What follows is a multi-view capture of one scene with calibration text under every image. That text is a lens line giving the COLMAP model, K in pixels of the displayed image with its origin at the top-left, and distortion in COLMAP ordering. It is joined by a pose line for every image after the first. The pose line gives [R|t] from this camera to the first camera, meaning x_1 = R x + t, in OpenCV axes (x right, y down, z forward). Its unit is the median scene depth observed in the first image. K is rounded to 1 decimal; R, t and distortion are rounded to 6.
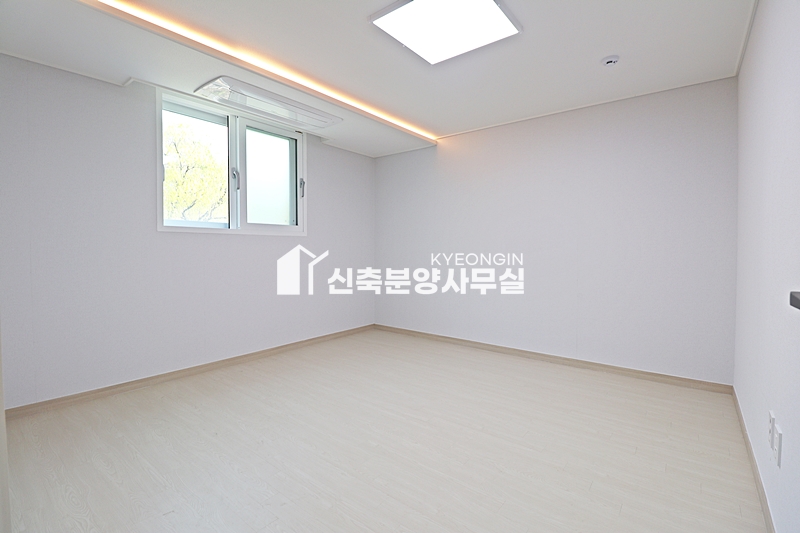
lens RADIAL K [[372.1, 0, 400.0], [0, 372.1, 266.5], [0, 0, 1]] dist [-0.000417, -0.000181]
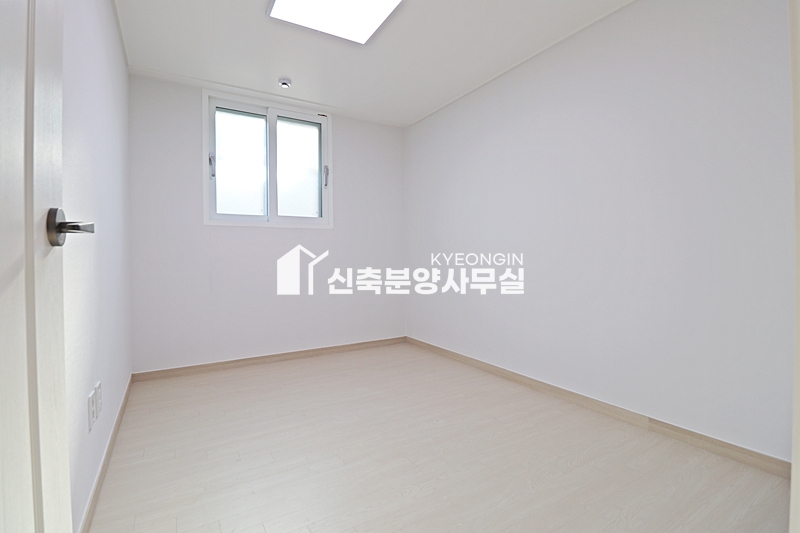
lens RADIAL K [[355.5, 0, 399.5], [0, 355.5, 238.2], [0, 0, 1]] dist [0.000625, 0.000065]
pose [[0.912465, -0.002267, -0.409149, 0.249057], [-0.021773, 0.998299, -0.054089, -0.017236], [0.408576, 0.058262, 0.910863, 0.296459]]
